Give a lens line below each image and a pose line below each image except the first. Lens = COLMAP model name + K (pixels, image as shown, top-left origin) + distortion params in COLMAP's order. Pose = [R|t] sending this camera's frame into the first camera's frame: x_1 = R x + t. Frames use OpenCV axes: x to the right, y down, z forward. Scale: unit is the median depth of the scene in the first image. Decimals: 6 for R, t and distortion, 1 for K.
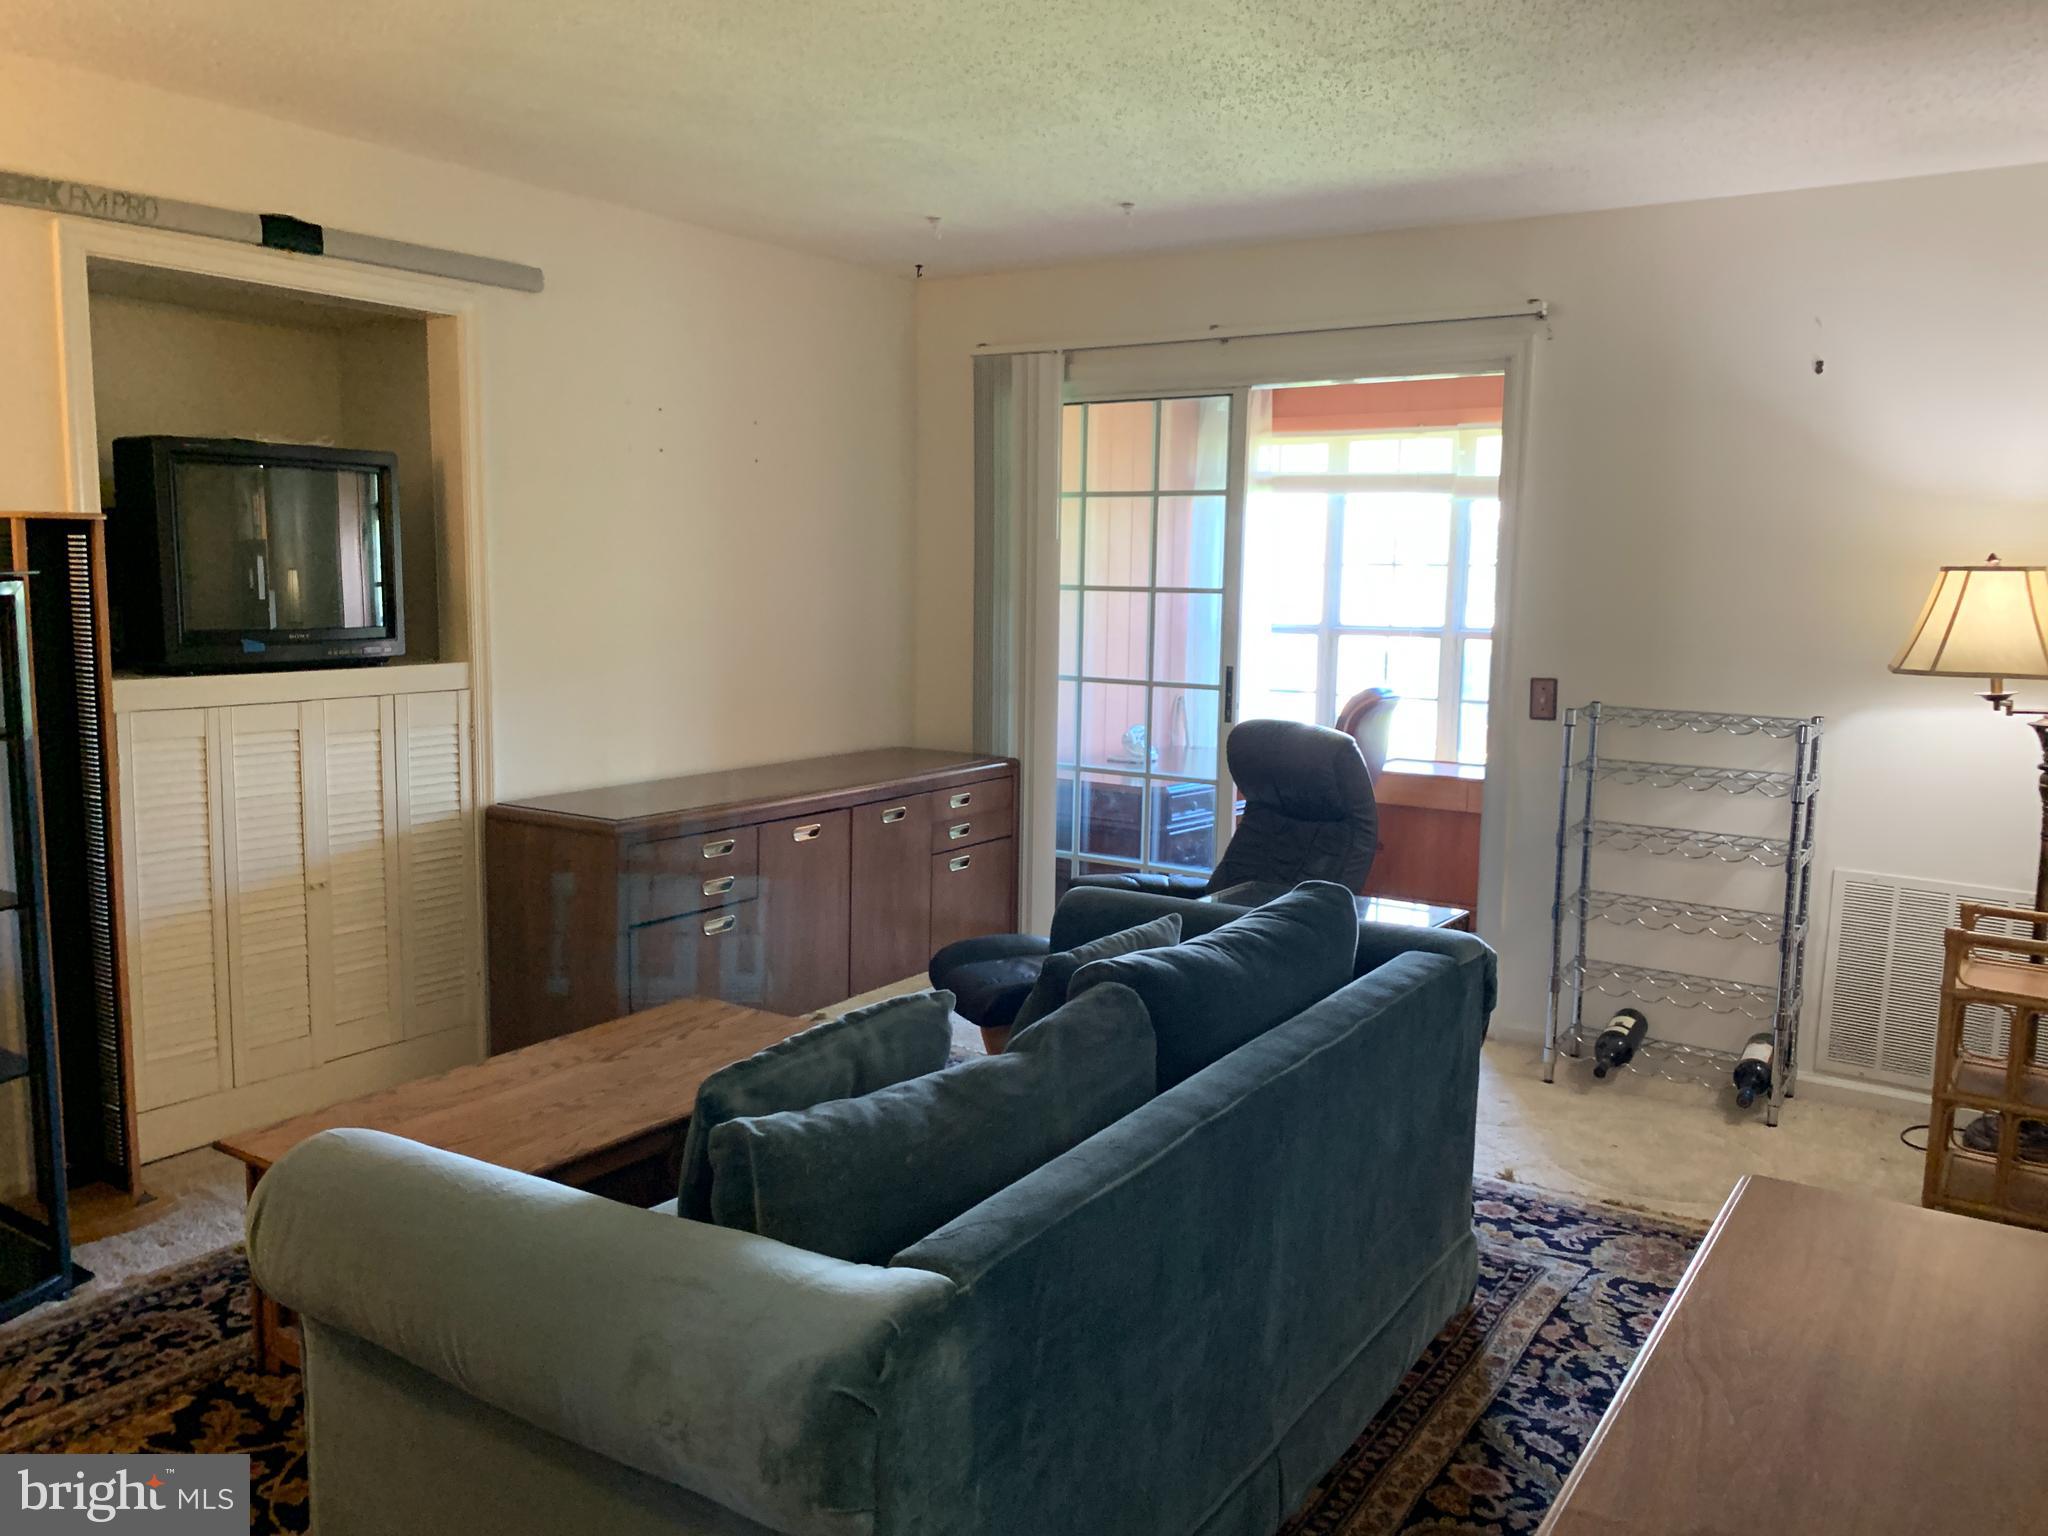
lens RADIAL K [[1575.7, 0, 1018.5], [0, 1575.7, 766.5], [0, 0, 1]] dist [0.047251, -0.079905]
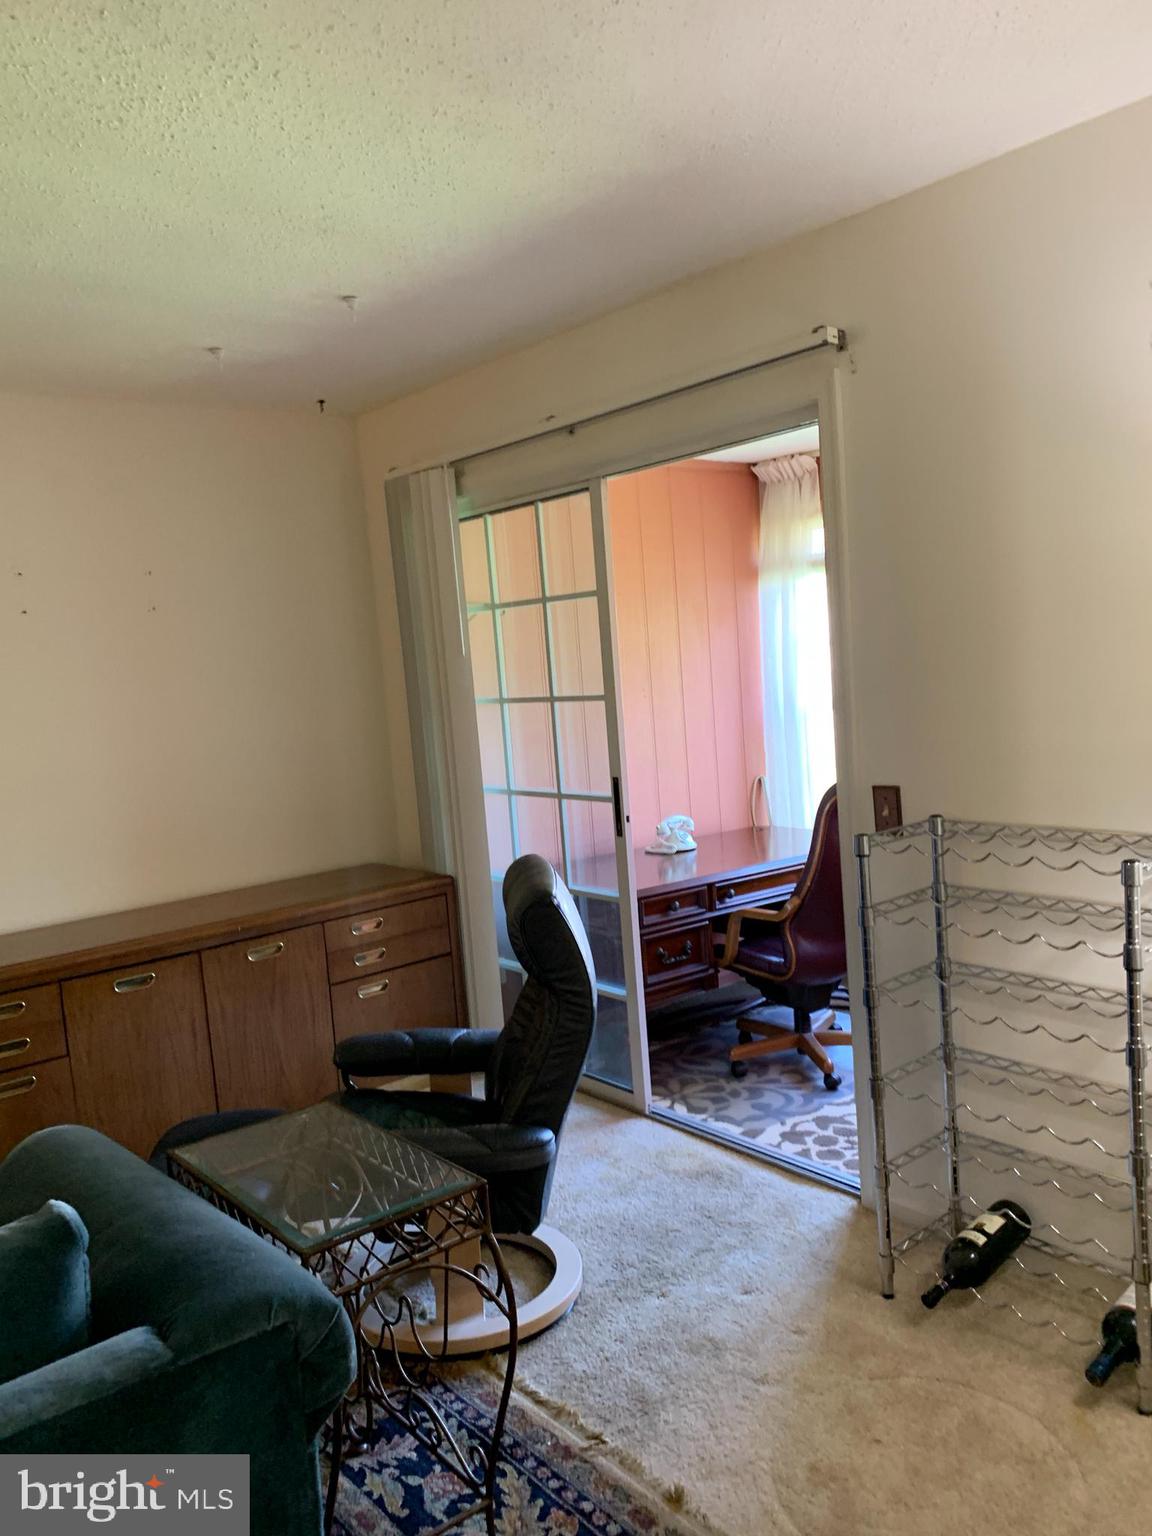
lens RADIAL K [[1181.7, 0, 575.5], [0, 1181.7, 793.5], [0, 0, 1]] dist [0.047251, -0.079905]
pose [[0.955213, -0.056147, -0.290544, 0.318341], [0.055794, 0.998397, -0.009509, -0.048978], [0.290612, -0.007128, 0.956814, 0.326244]]
